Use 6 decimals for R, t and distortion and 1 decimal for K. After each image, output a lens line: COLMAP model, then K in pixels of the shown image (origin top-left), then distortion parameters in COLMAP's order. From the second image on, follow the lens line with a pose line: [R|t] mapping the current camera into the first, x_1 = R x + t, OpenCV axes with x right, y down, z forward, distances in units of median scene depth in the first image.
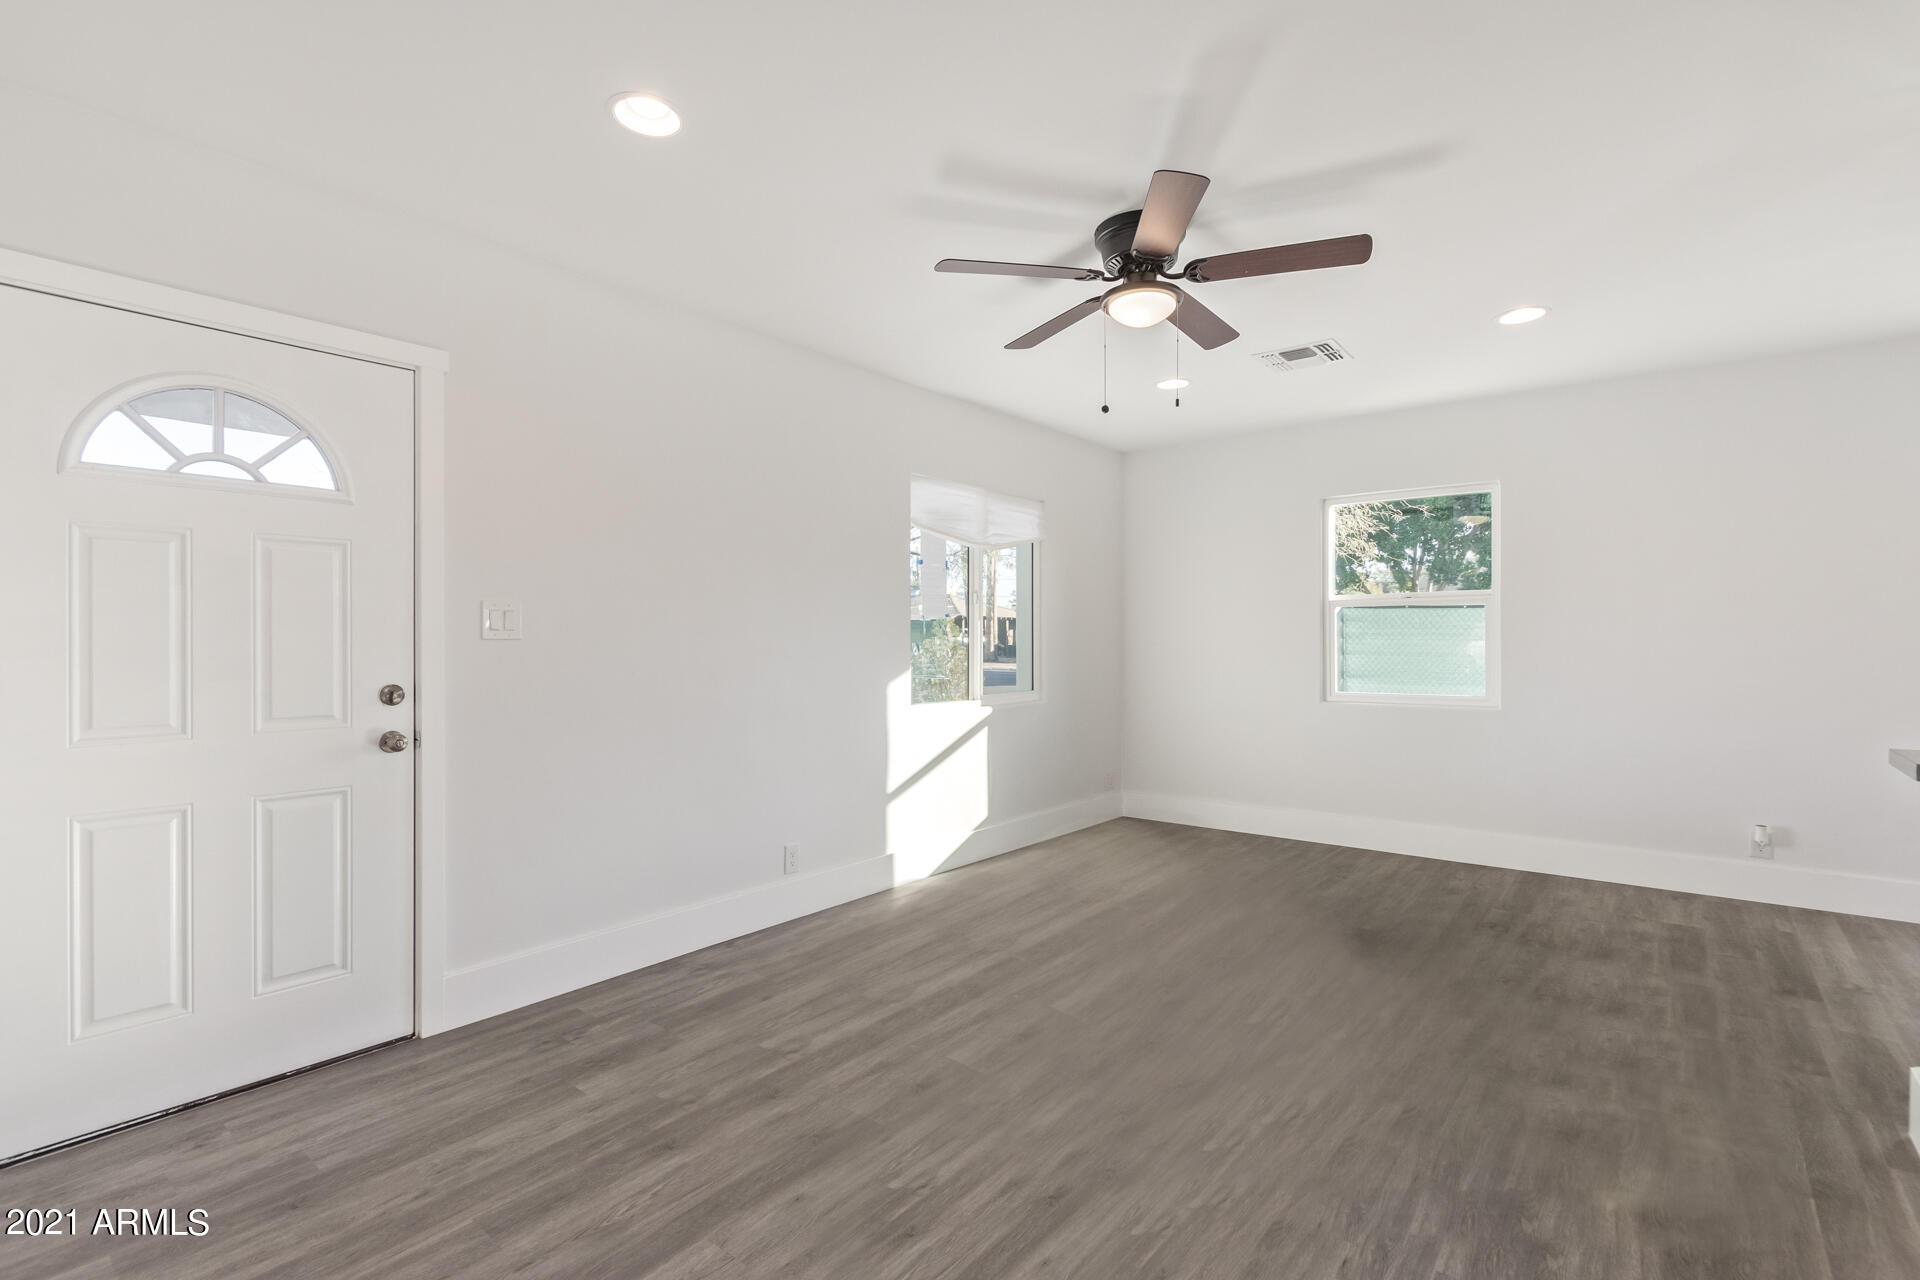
lens RADIAL K [[881.3, 0, 952.7], [0, 881.3, 631.6], [0, 0, 1]] dist [0.007396, -0.004300]
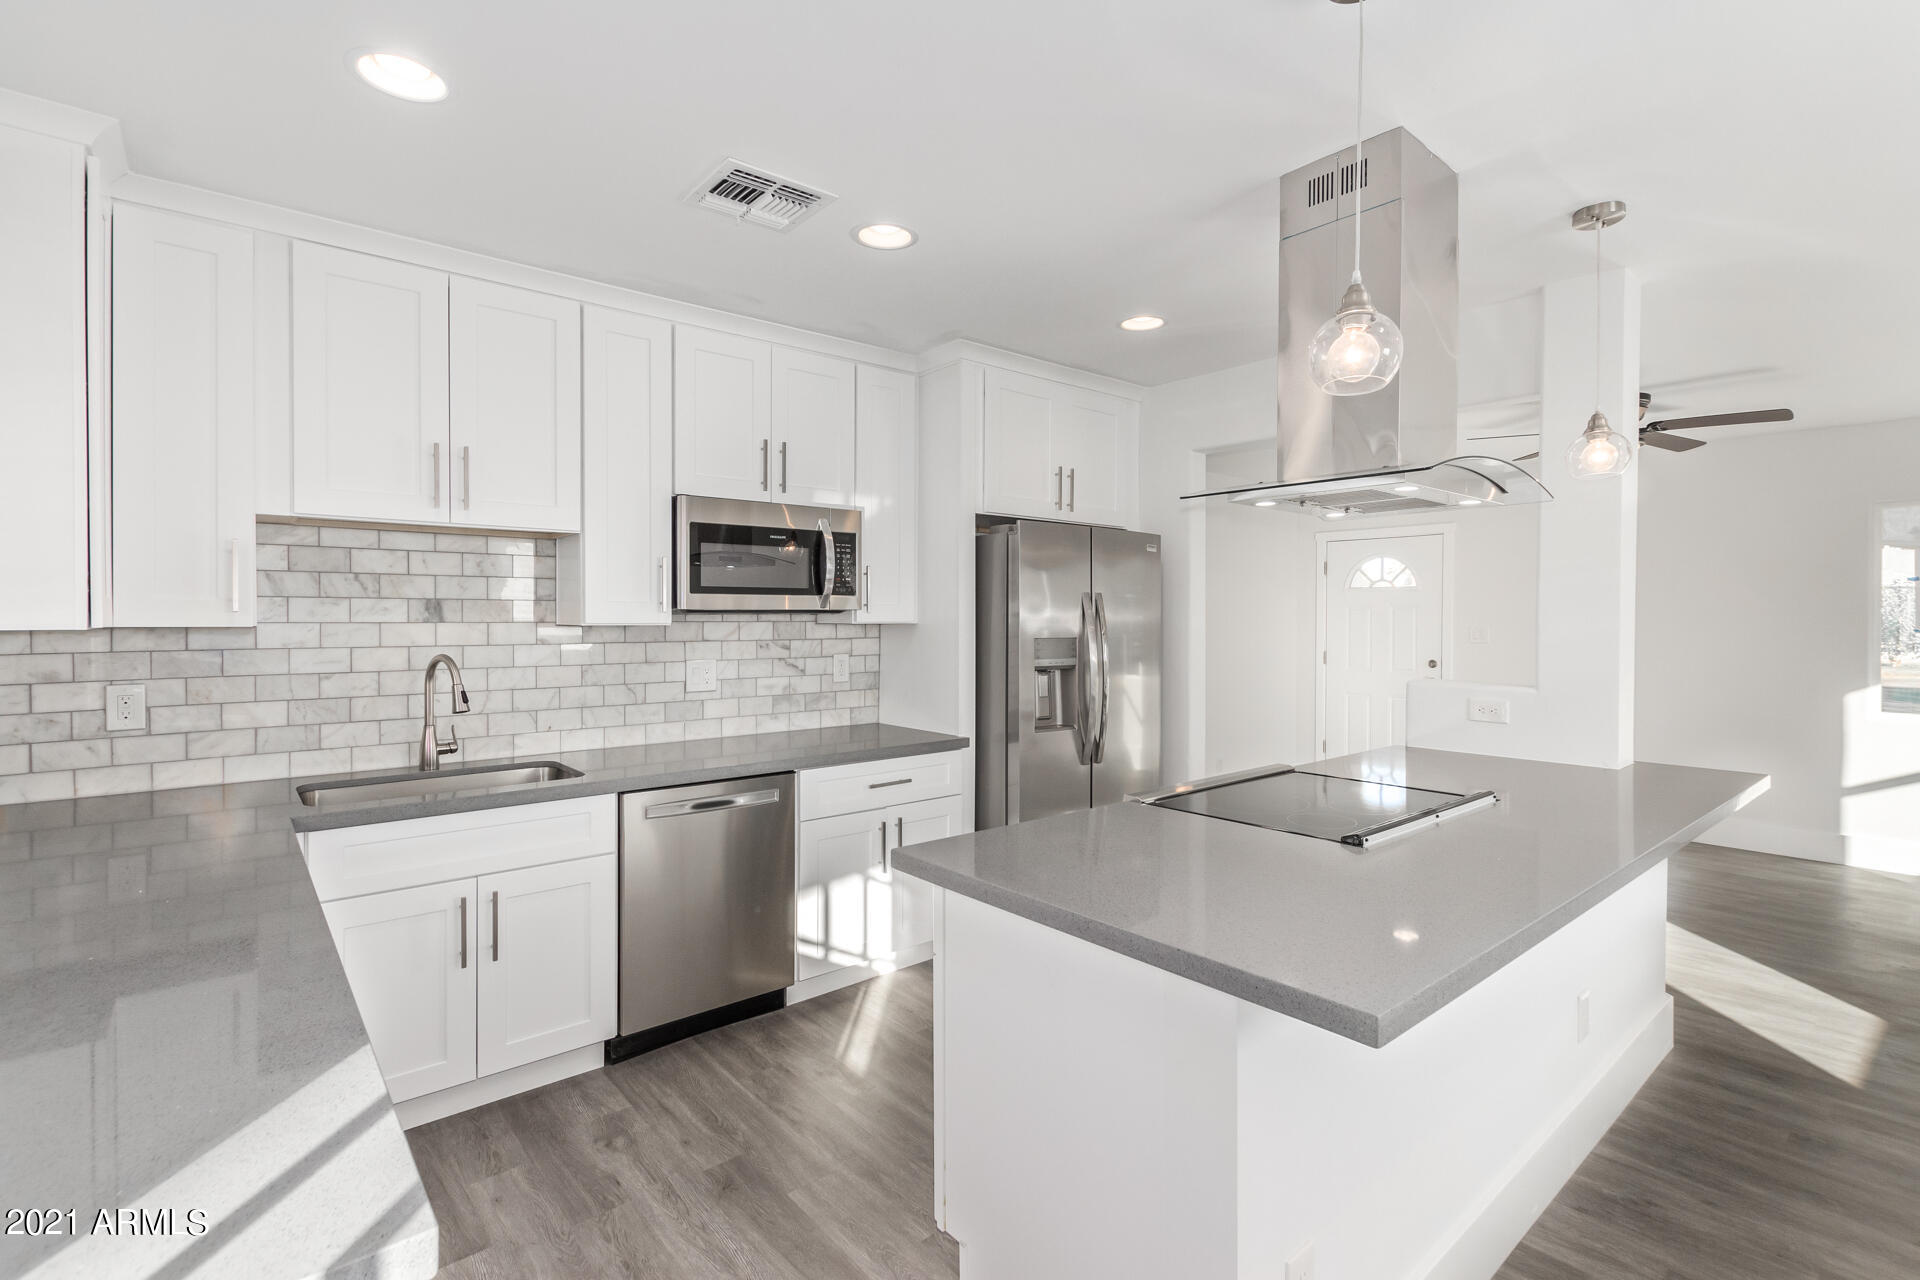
lens RADIAL K [[881.3, 0, 964.2], [0, 881.3, 628.9], [0, 0, 1]] dist [0.007396, -0.004300]
pose [[-0.186254, 0.016191, -0.982368, 1.784695], [0.014021, 0.999806, 0.013820, -0.071039], [0.982402, -0.011200, -0.186445, 0.120665]]
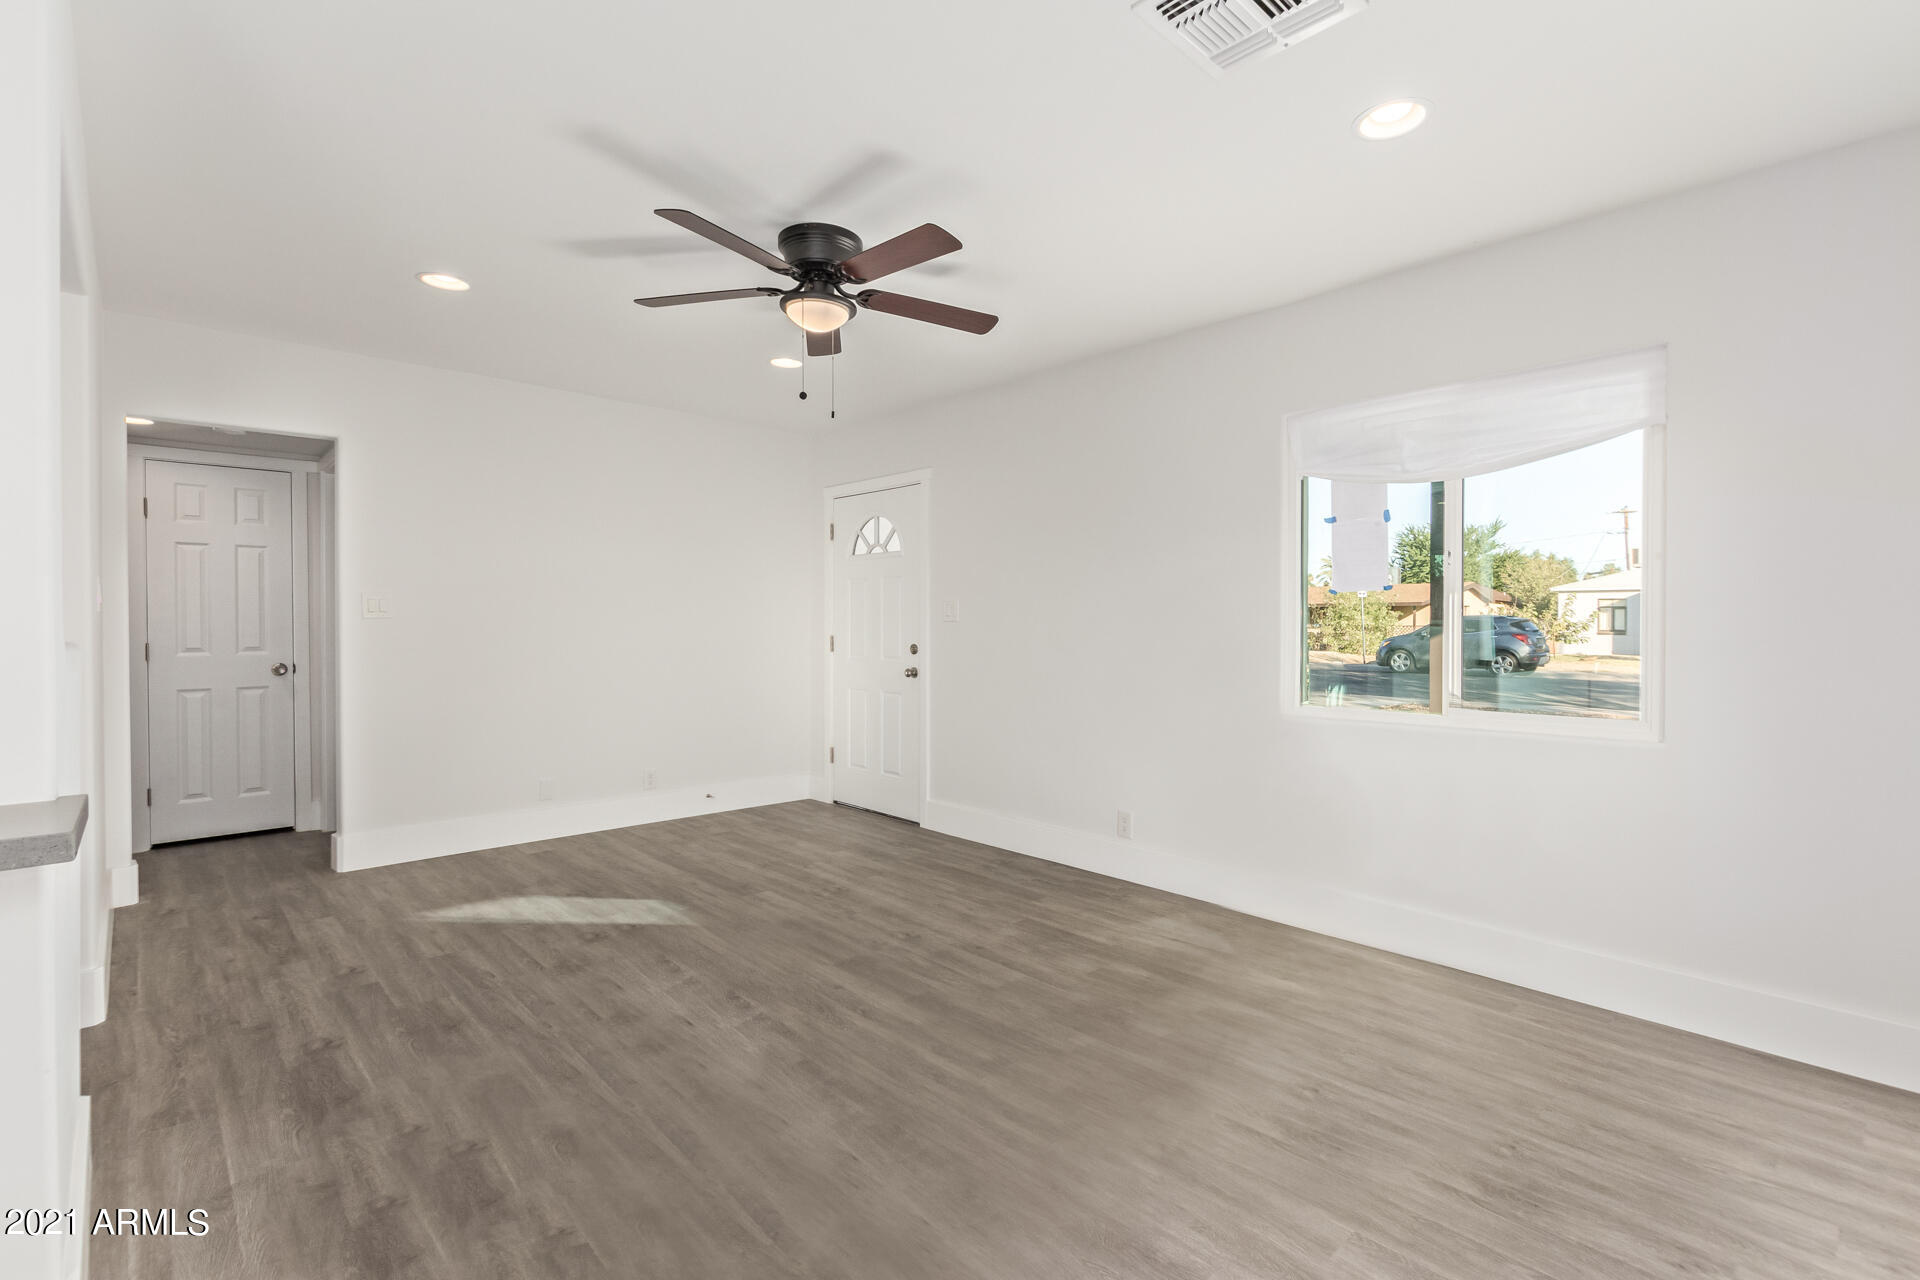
lens RADIAL K [[881.3, 0, 977.5], [0, 881.3, 633.3], [0, 0, 1]] dist [0.007396, -0.004300]
pose [[-0.136136, 0.015282, -0.990572, 1.106347], [0.014719, 0.999802, 0.013402, 0.009306], [0.990581, -0.012756, -0.136334, 1.187482]]
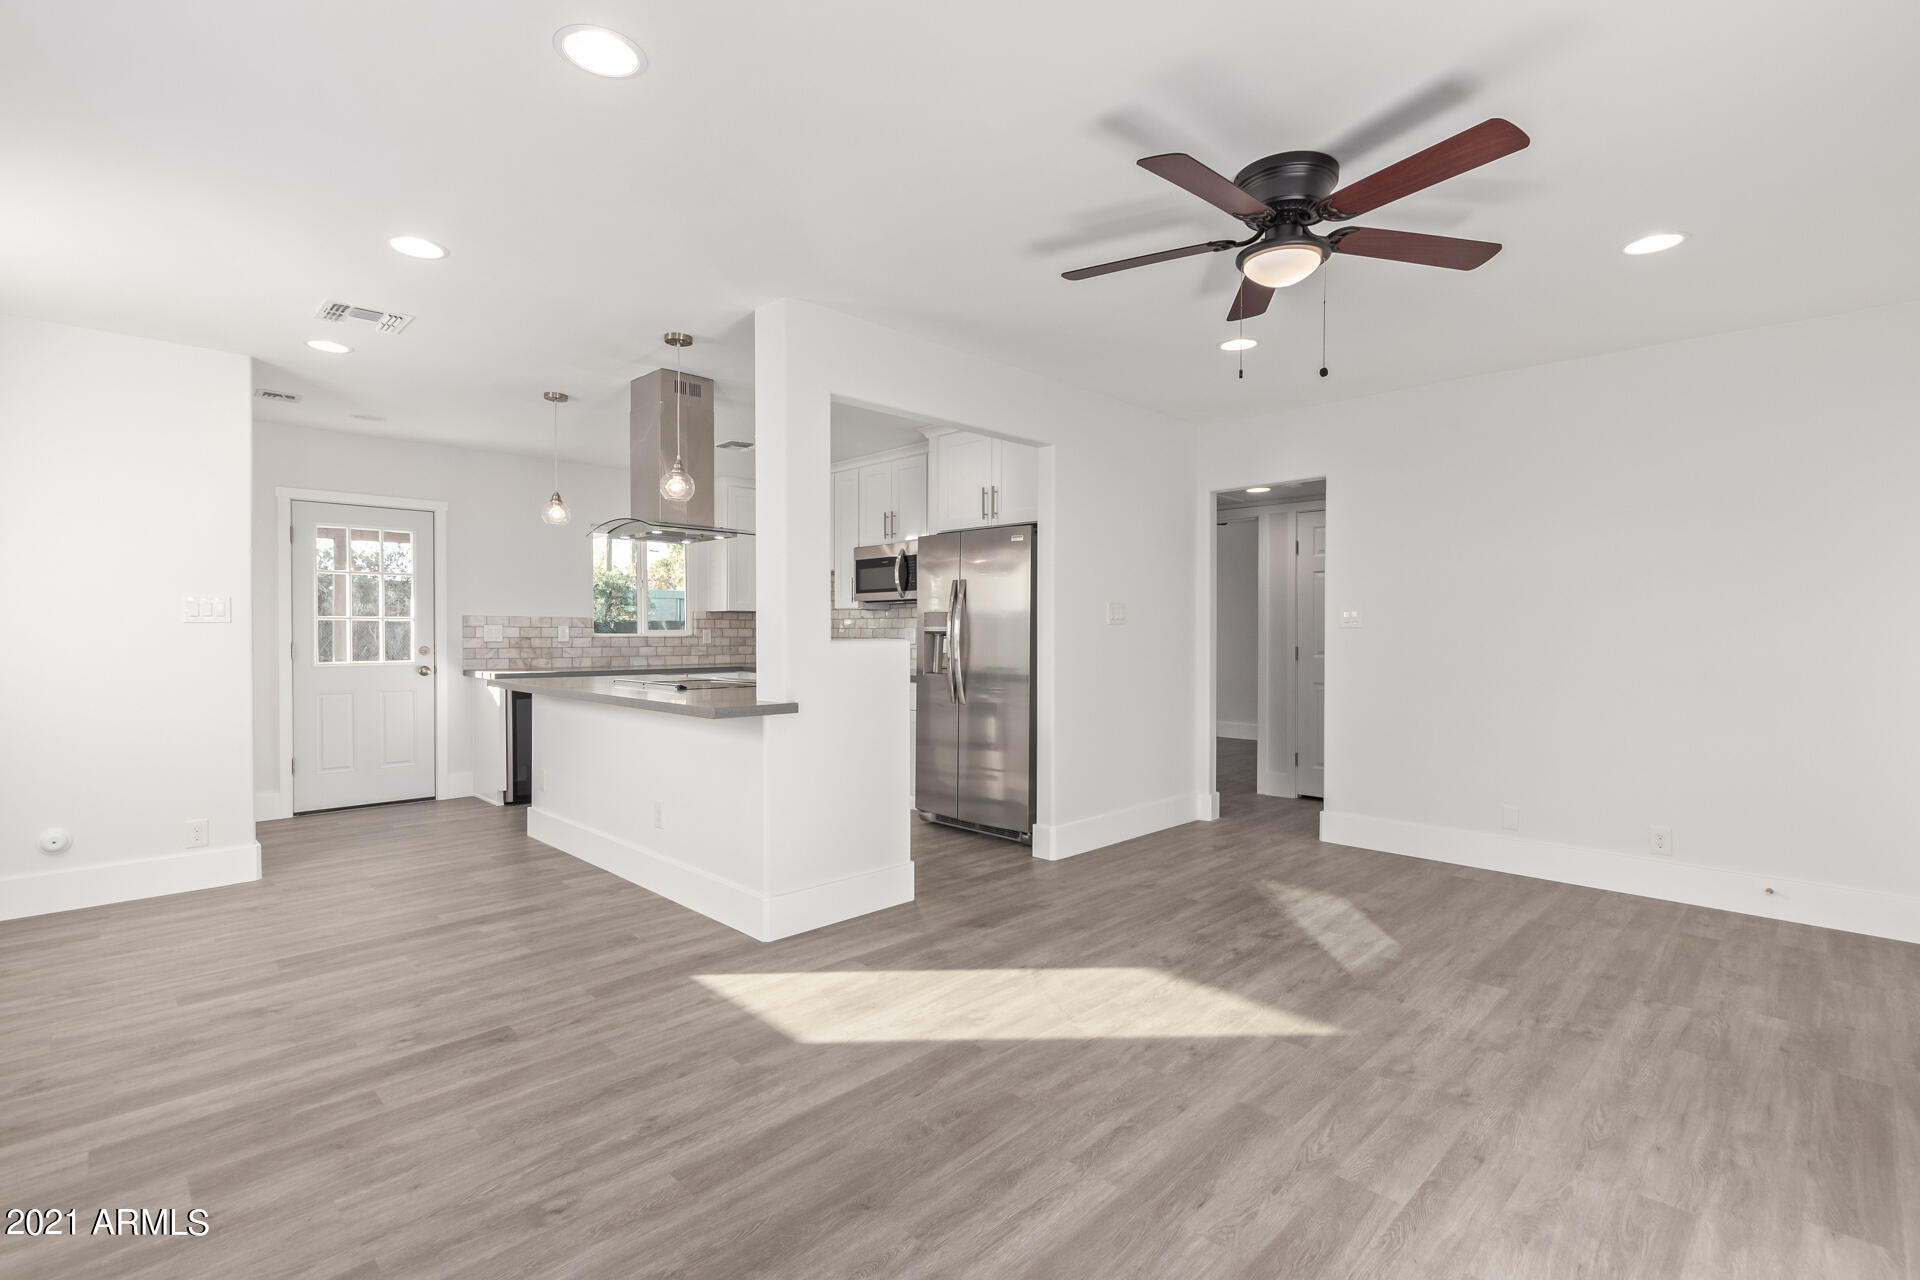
lens RADIAL K [[881.3, 0, 936.5], [0, 881.3, 645.0], [0, 0, 1]] dist [0.007396, -0.004300]
pose [[-0.992215, -0.001327, 0.124527, 0.398765], [-0.001182, 0.999999, 0.001242, 0.019483], [-0.124529, 0.001085, -0.992215, 1.726874]]
